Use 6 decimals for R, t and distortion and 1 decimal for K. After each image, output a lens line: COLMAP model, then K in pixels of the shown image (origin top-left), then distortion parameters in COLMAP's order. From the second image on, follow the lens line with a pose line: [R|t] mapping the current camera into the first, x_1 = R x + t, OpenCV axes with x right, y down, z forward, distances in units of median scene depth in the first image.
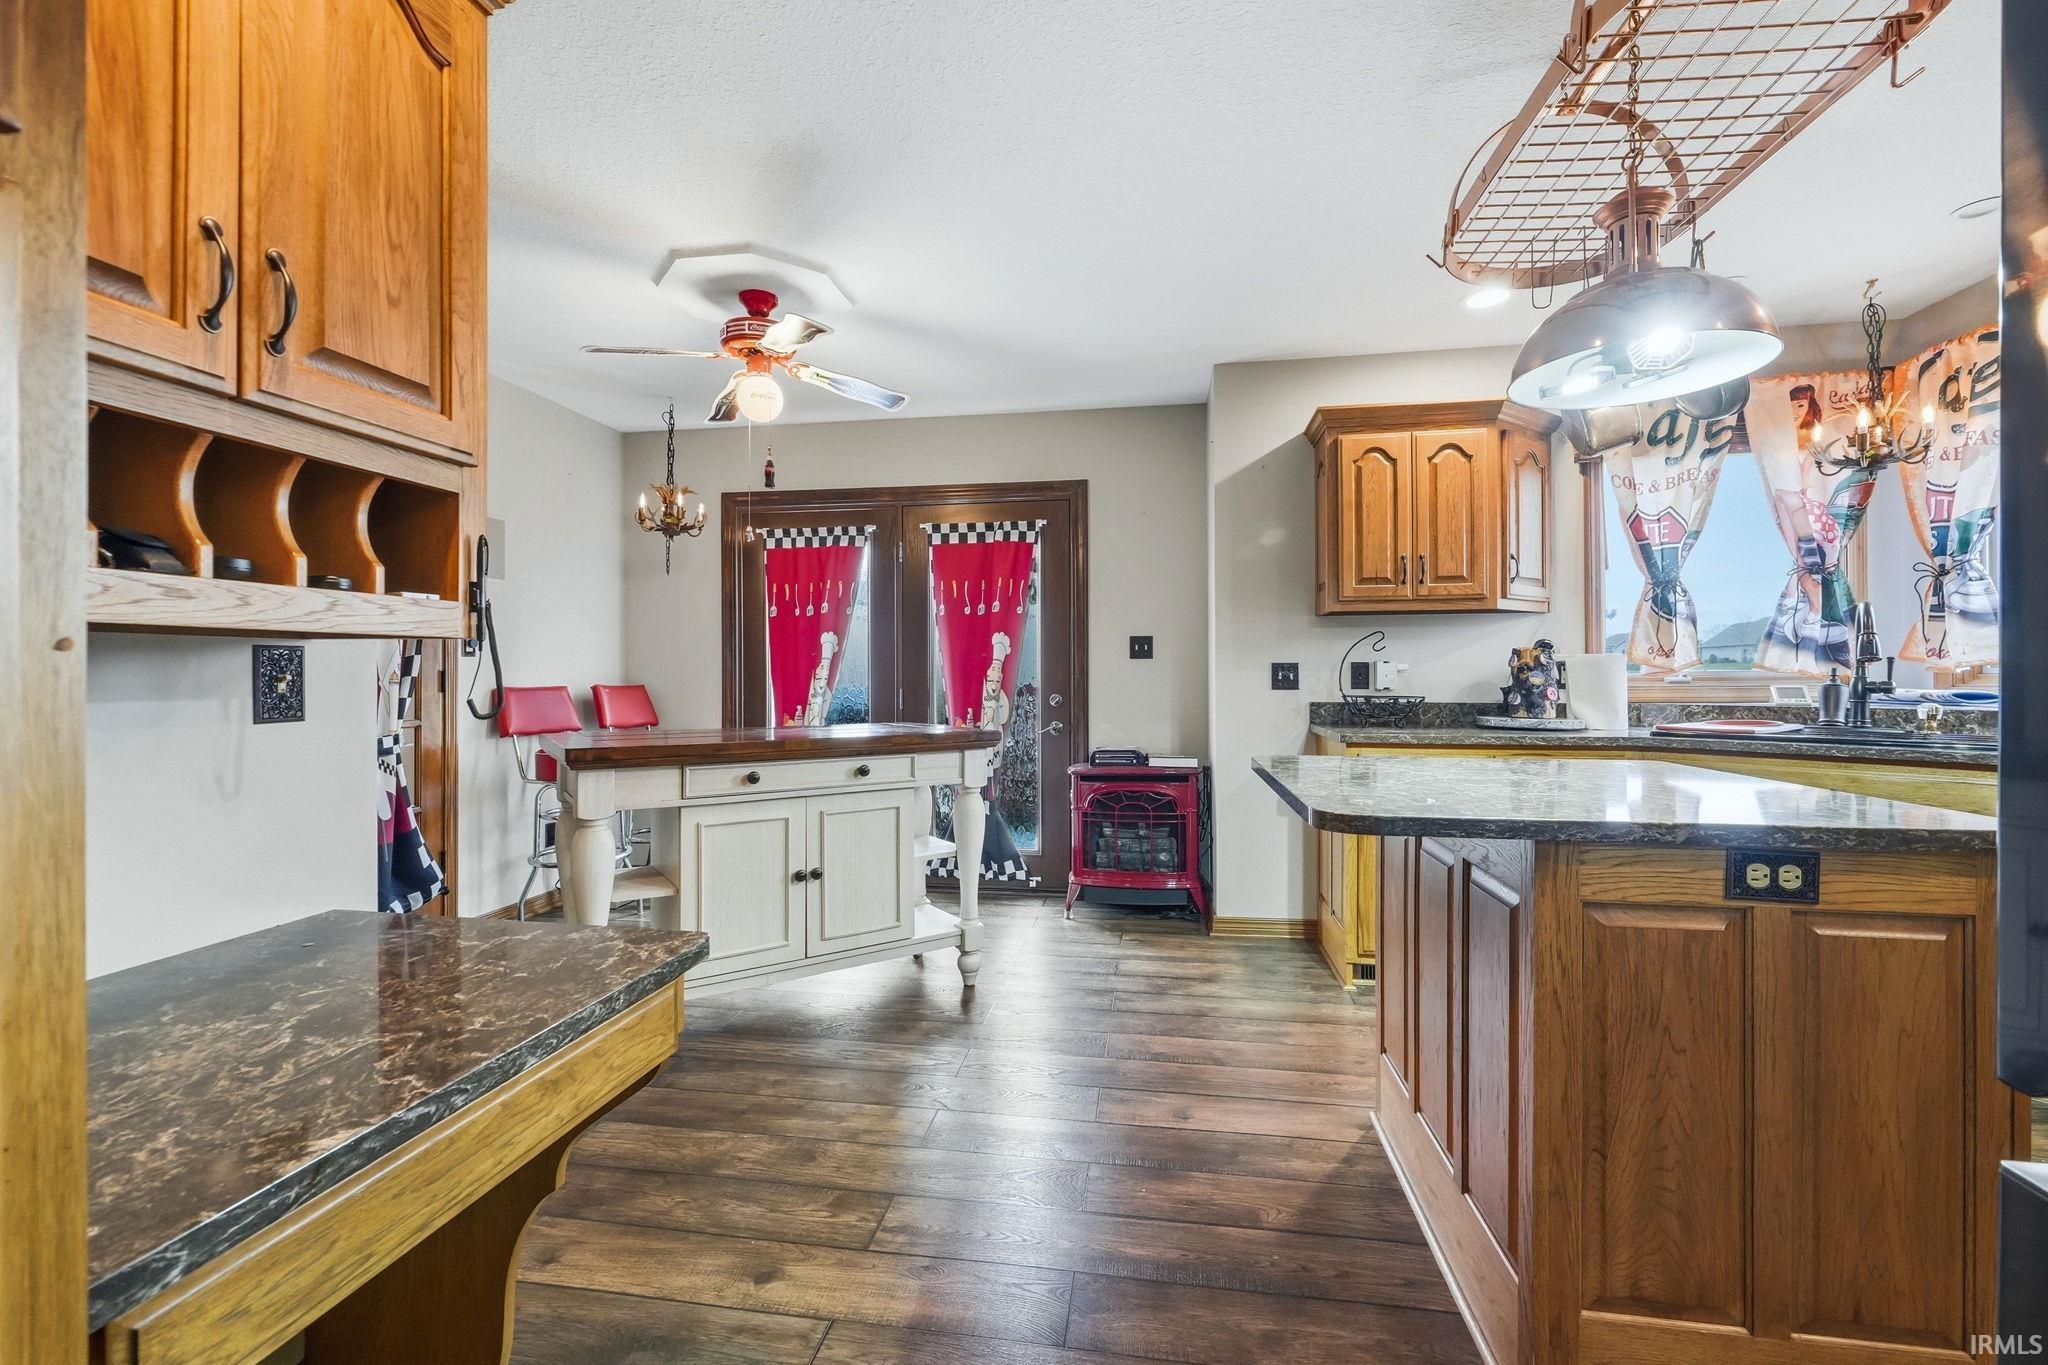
lens RADIAL K [[865.1, 0, 1021.2], [0, 865.1, 672.5], [0, 0, 1]] dist [0.000587, 0.000230]
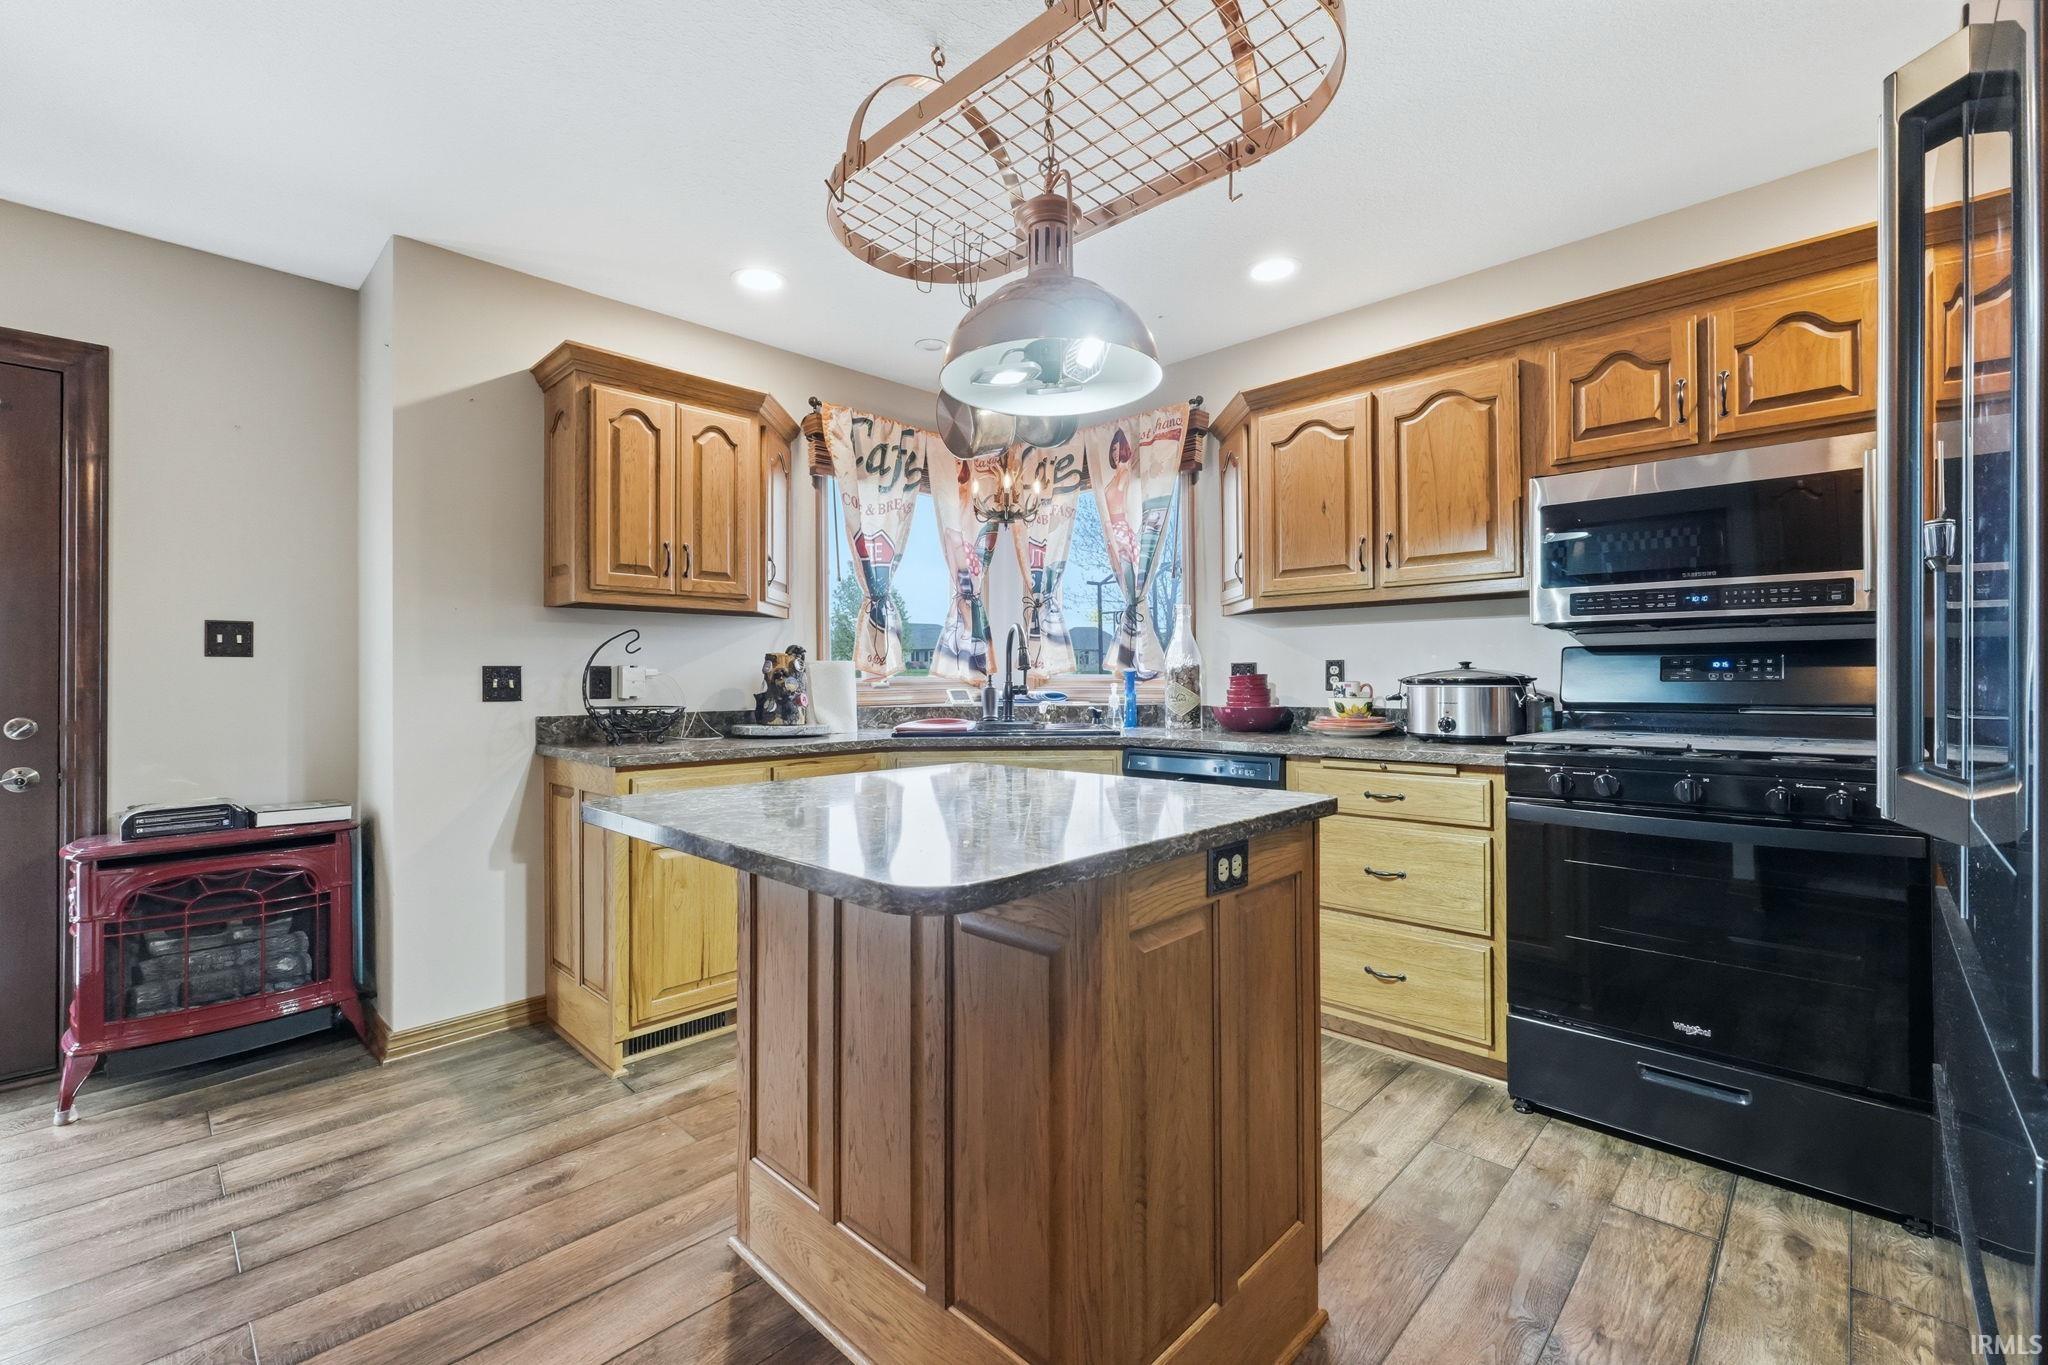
lens RADIAL K [[864.4, 0, 1021.6], [0, 864.4, 668.9], [0, 0, 1]] dist [-0.001362, -0.000284]
pose [[0.571478, 0.008251, 0.820576, -0.060973], [0.000217, 0.999948, -0.010206, -0.000840], [-0.820617, 0.006010, 0.571446, 0.215930]]
